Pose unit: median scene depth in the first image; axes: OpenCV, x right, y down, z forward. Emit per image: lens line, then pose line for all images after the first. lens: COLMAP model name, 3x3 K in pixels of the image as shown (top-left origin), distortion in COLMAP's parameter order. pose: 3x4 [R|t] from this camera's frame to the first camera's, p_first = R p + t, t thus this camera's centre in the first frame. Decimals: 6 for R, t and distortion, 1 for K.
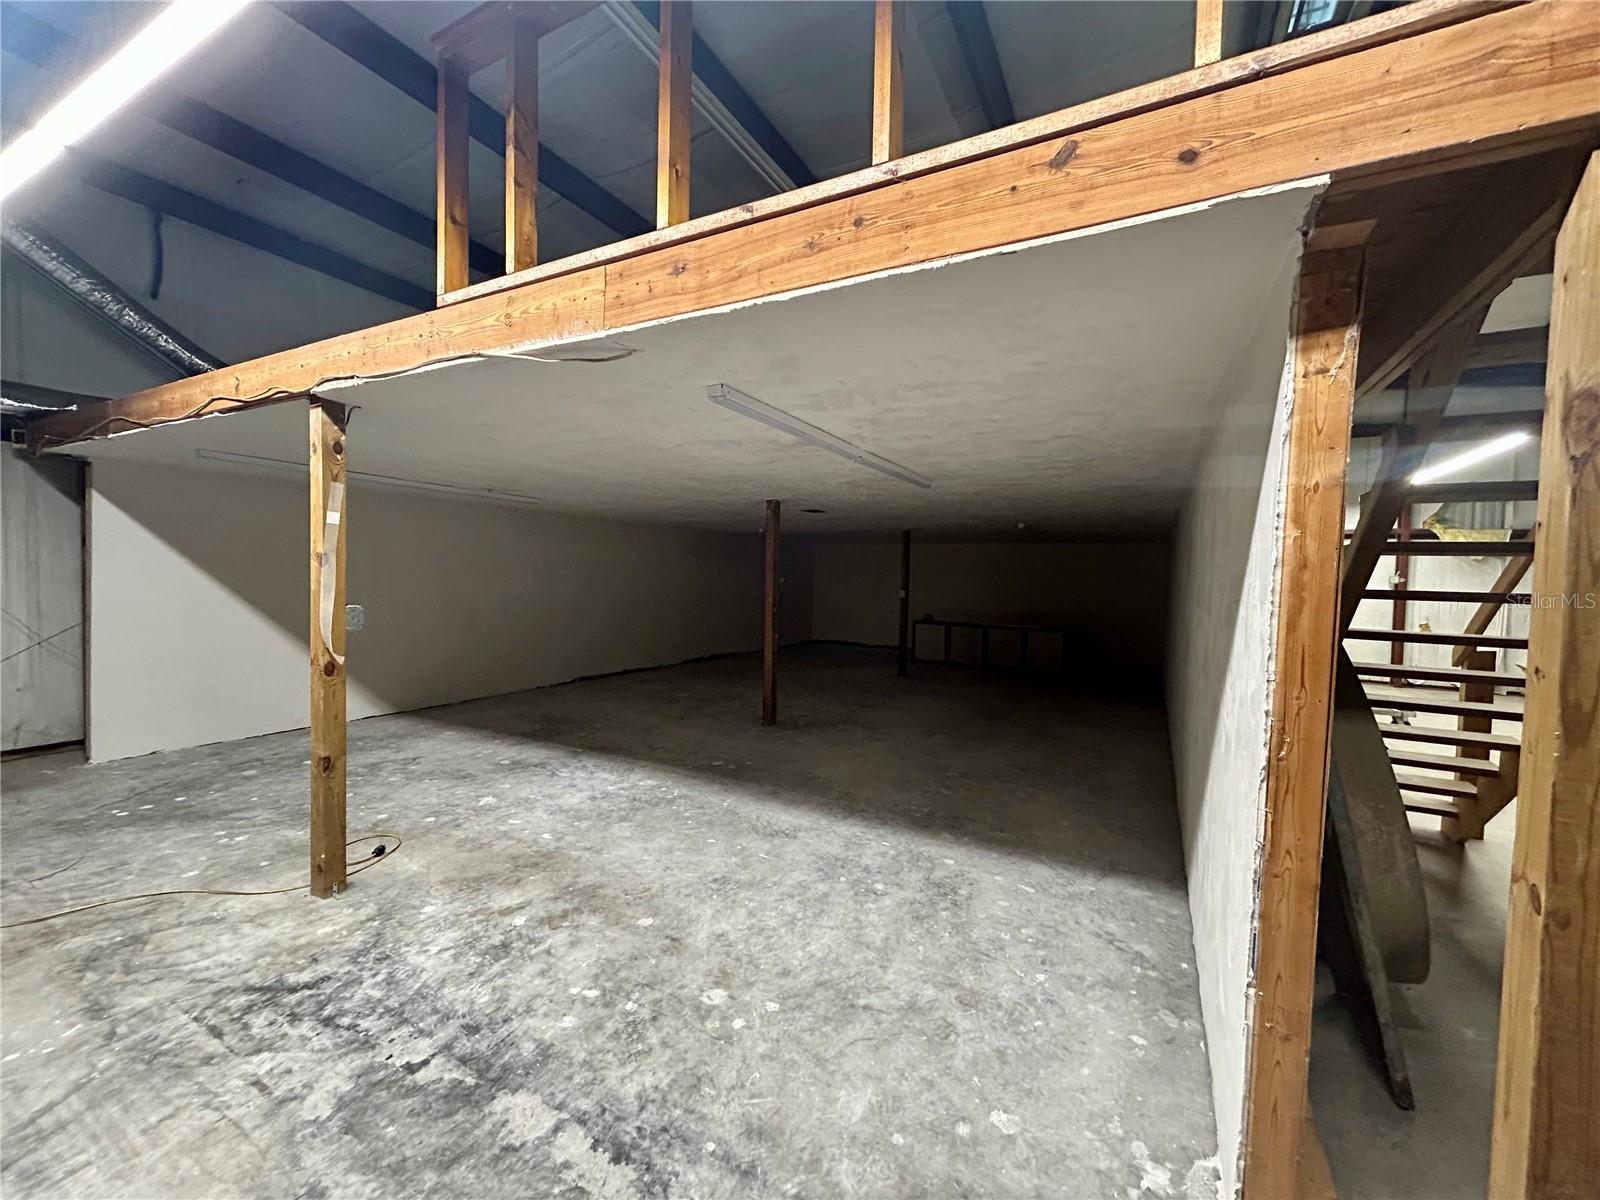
lens RADIAL K [[650.8, 0, 800.0], [0, 650.8, 600.0], [0, 0, 1]] dist [0.000409, 0.000027]
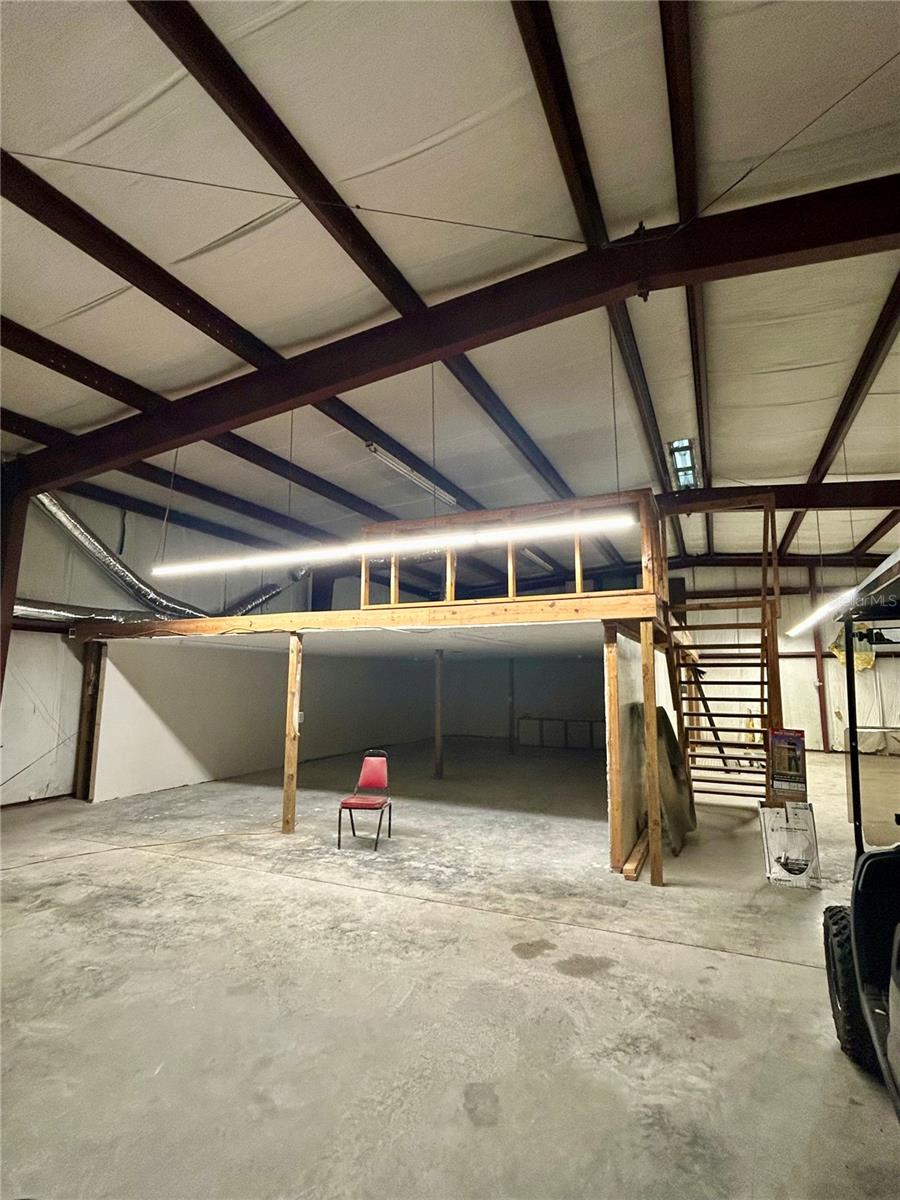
lens RADIAL K [[588.1, 0, 450.0], [0, 588.1, 600.0], [0, 0, 1]] dist [0.002810, 0.000186]
pose [[0.997551, -0.011884, 0.068929, -0.353761], [0.023714, 0.984559, -0.173438, -0.014494], [-0.065803, 0.174648, 0.982430, -1.799855]]
